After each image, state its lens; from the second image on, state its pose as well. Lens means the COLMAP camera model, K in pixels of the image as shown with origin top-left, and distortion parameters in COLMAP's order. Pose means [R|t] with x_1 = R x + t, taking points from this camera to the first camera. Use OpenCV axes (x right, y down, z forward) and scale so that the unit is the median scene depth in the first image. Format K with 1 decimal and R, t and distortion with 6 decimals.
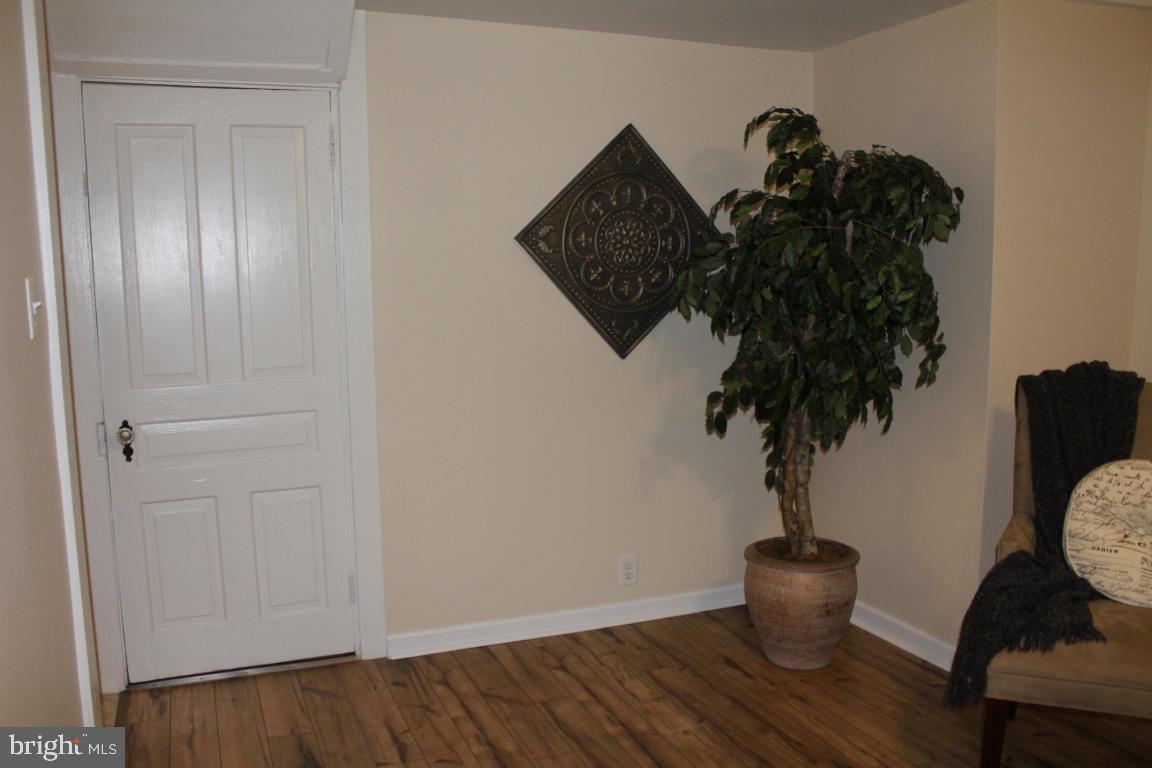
lens RADIAL K [[972.5, 0, 576.0], [0, 972.5, 384.0], [0, 0, 1]] dist [-0.157613, 0.141221]
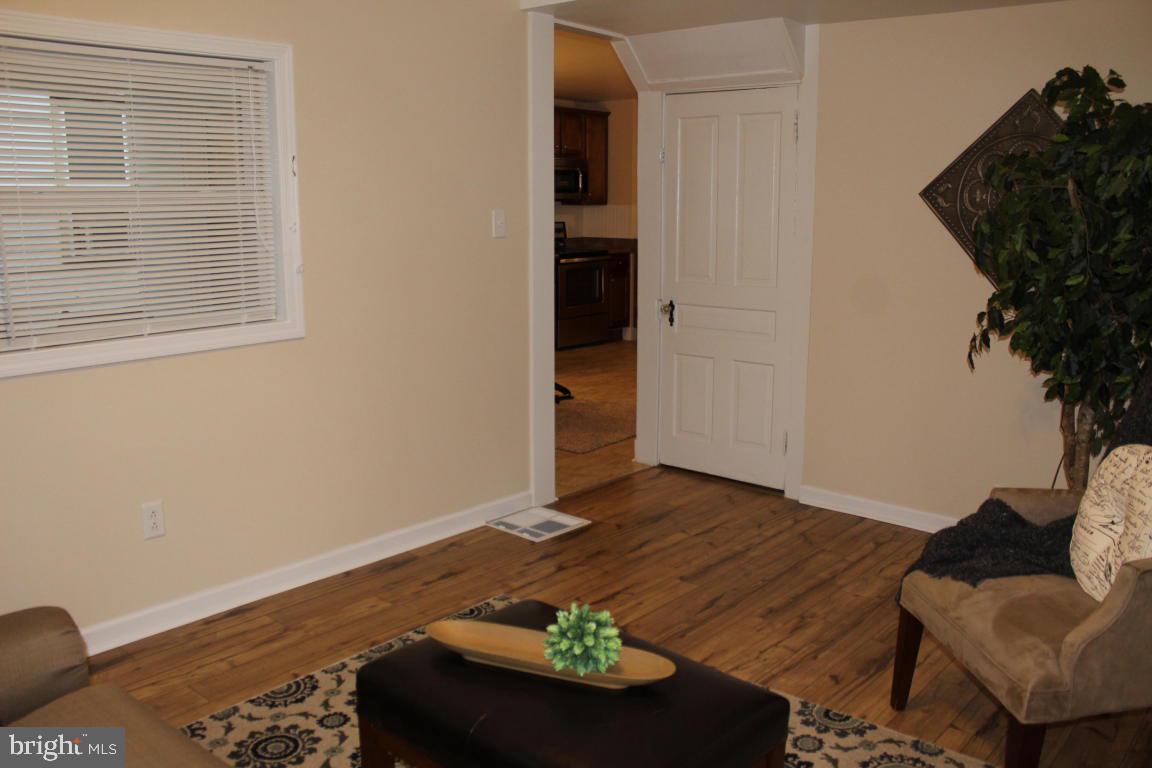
lens RADIAL K [[972.5, 0, 576.0], [0, 972.5, 384.0], [0, 0, 1]] dist [-0.157613, 0.141221]
pose [[0.454609, 0.177380, -0.872850, 0.903227], [-0.127163, 0.982856, 0.133504, -0.021945], [0.881567, 0.050302, 0.469371, 0.076011]]
